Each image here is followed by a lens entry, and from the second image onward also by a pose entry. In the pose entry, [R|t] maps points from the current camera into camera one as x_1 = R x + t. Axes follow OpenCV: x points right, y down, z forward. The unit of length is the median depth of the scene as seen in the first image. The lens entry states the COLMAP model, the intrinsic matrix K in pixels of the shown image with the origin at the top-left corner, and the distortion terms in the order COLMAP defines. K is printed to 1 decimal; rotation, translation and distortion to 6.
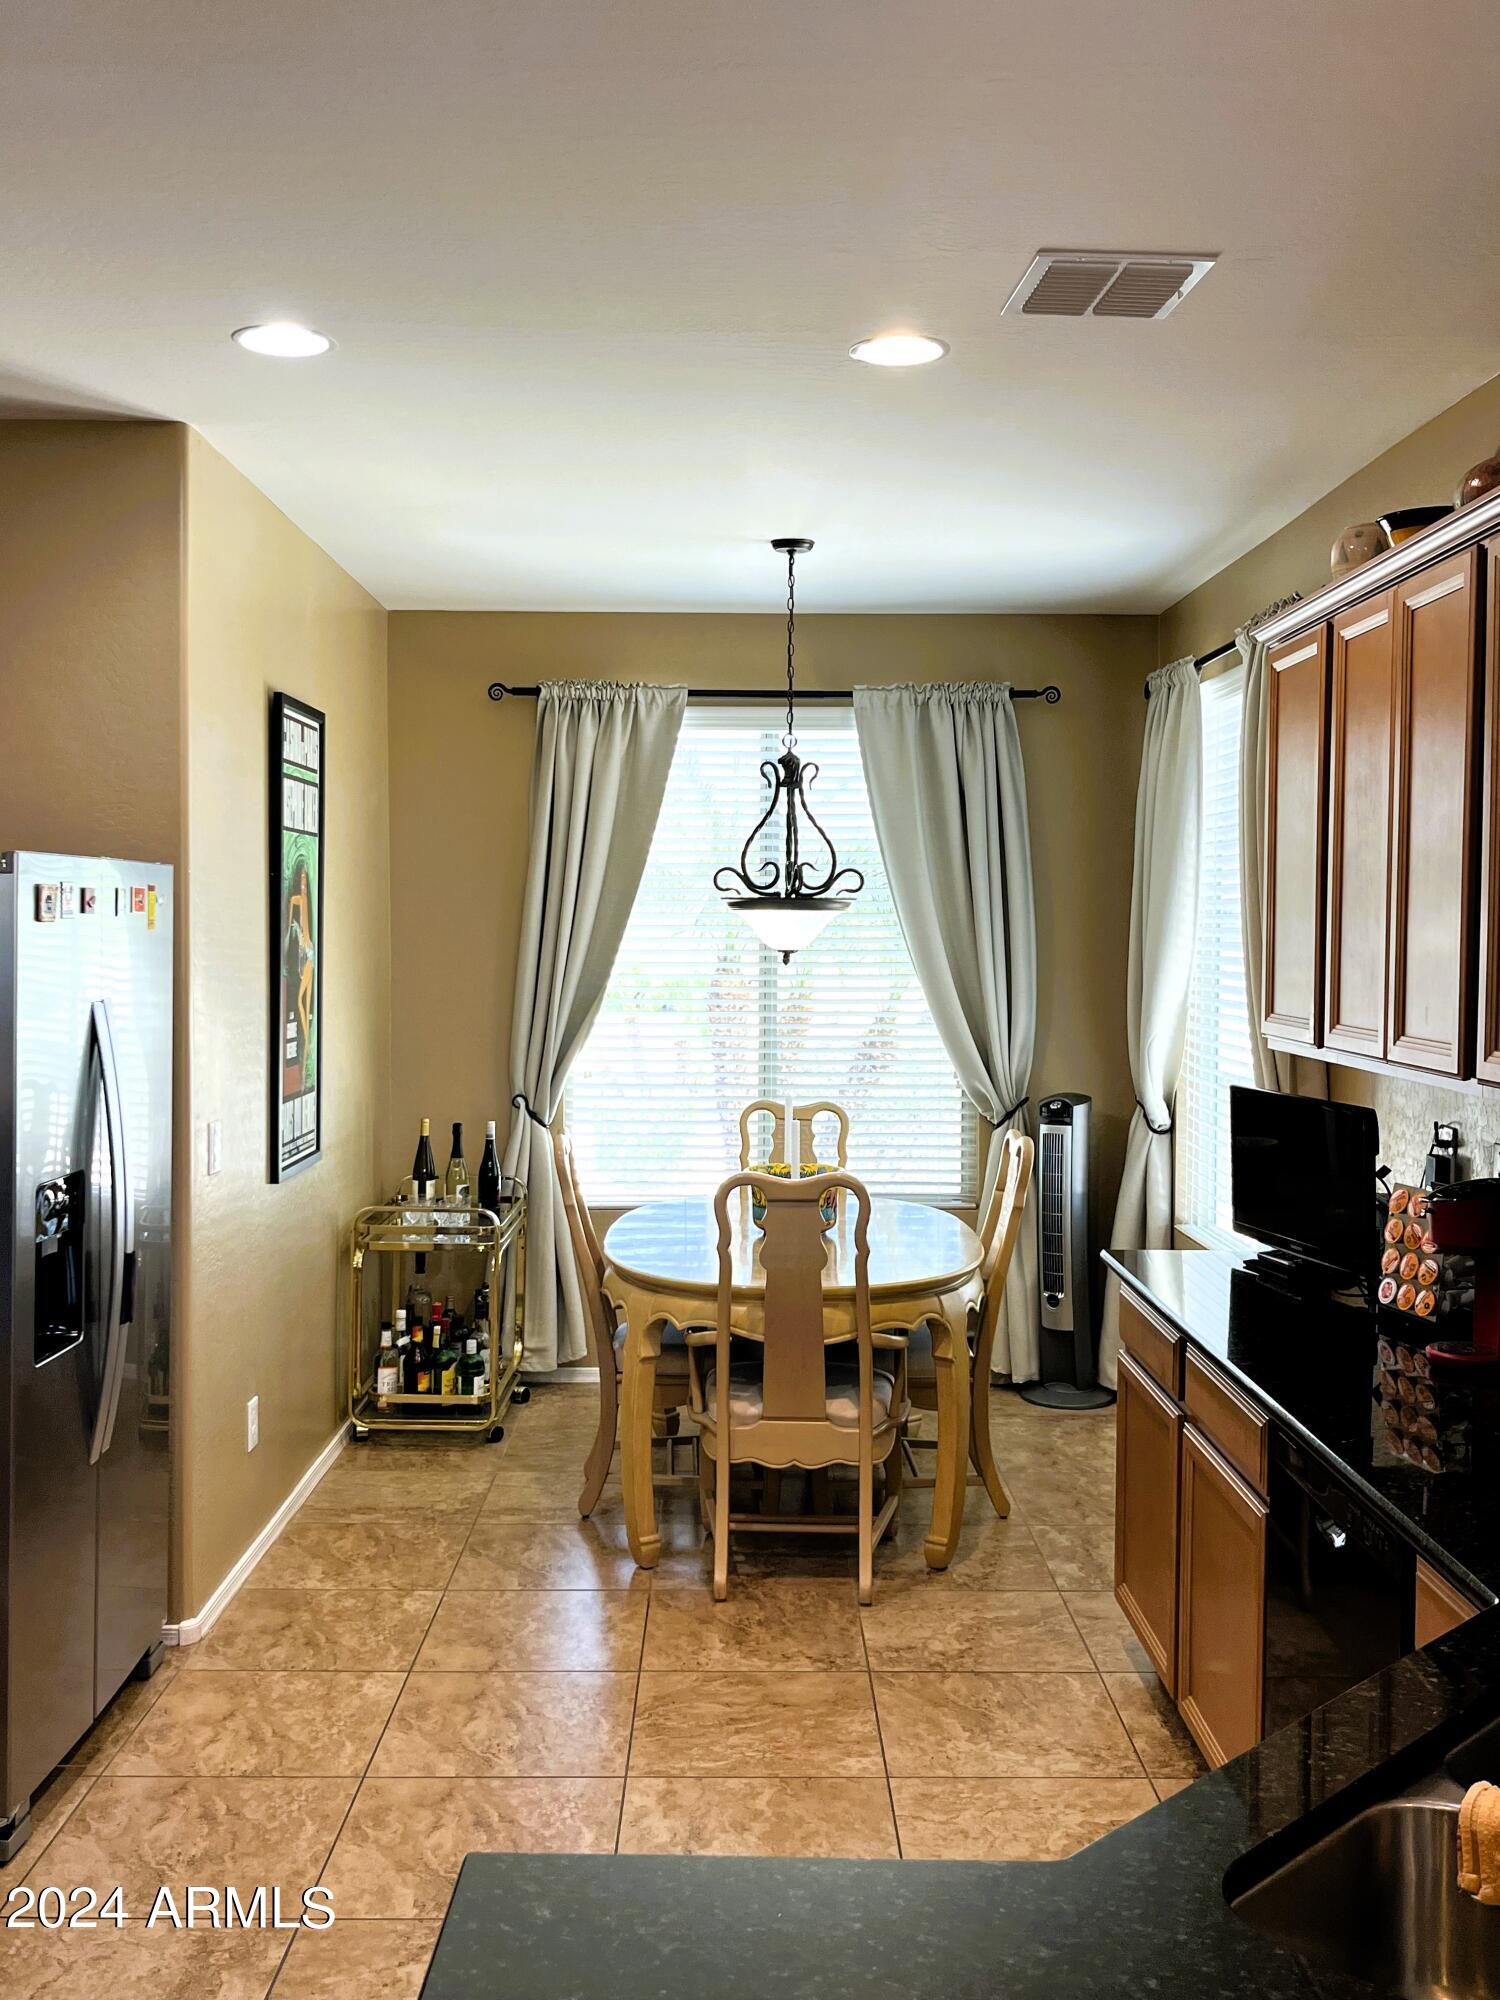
lens RADIAL K [[1818.3, 0, 747.5], [0, 1818.3, 998.2], [0, 0, 1]] dist [0.029890, -0.010131]
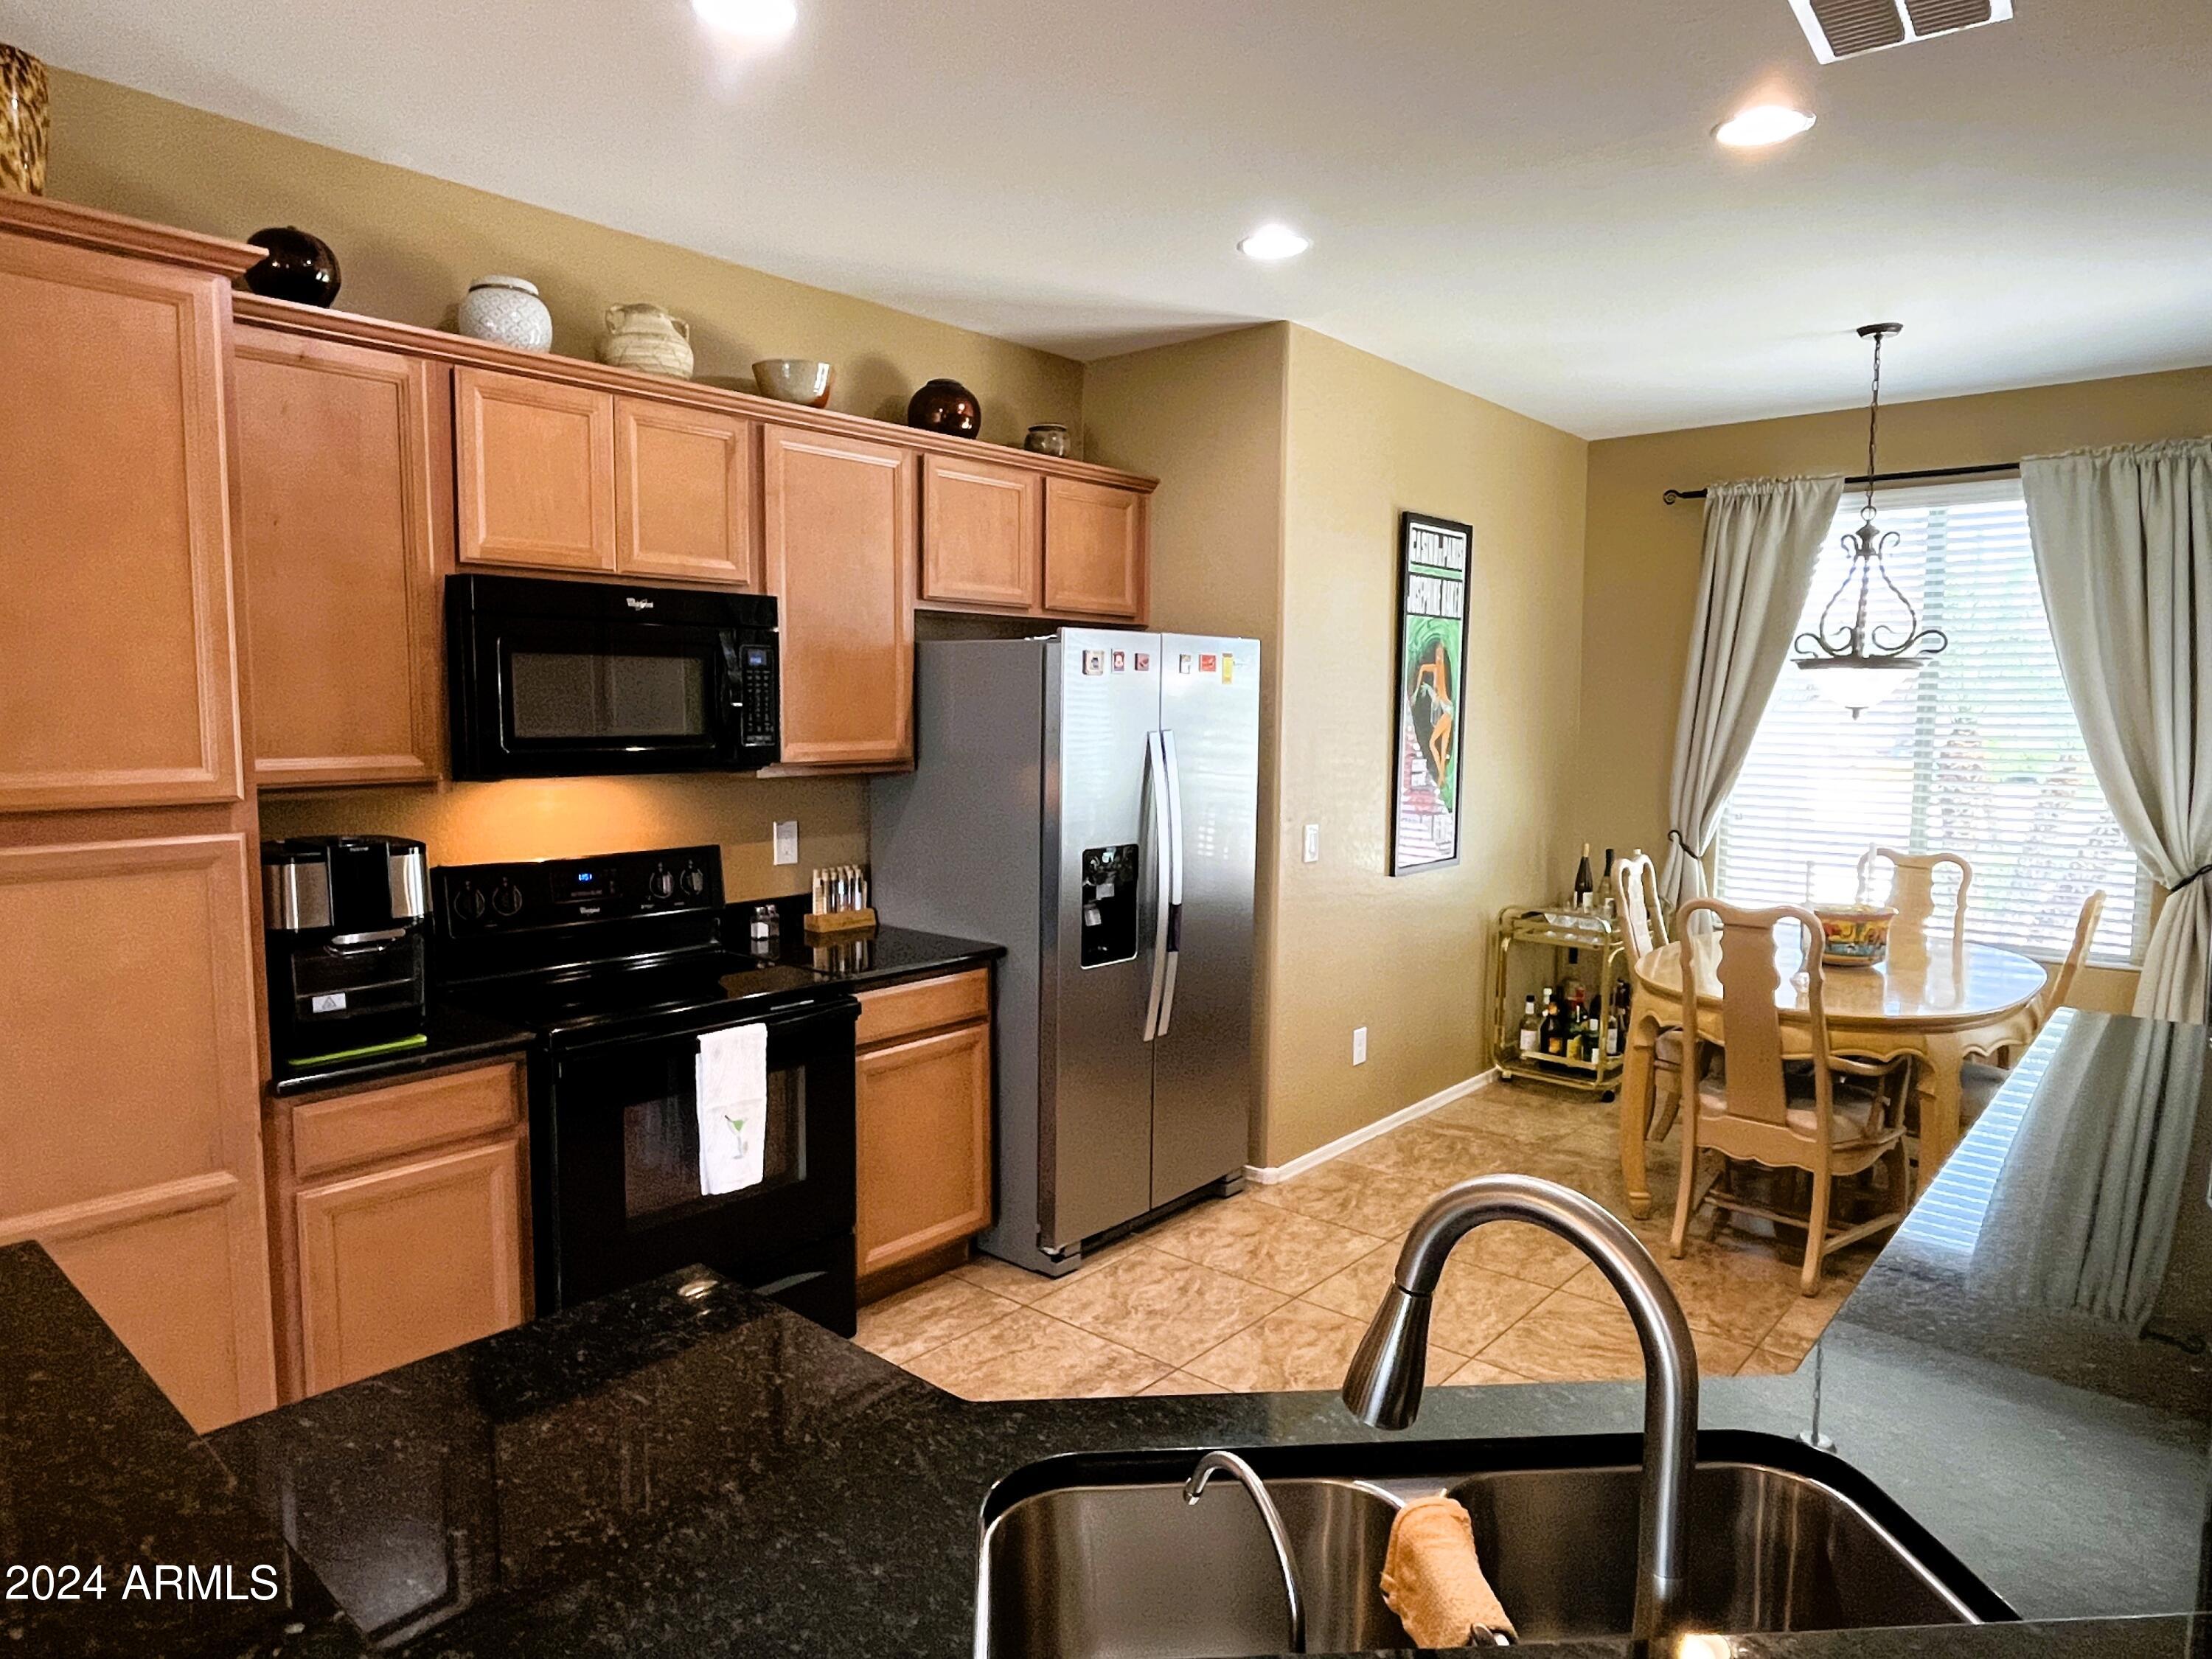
lens RADIAL K [[1324.4, 0, 1108.6], [0, 1324.4, 829.3], [0, 0, 1]] dist [-0.001293, -0.001504]
pose [[0.767696, 0.062212, -0.637787, 0.189275], [-0.027977, 0.997581, 0.063631, 0.008497], [0.640203, -0.031006, 0.767580, 0.097419]]
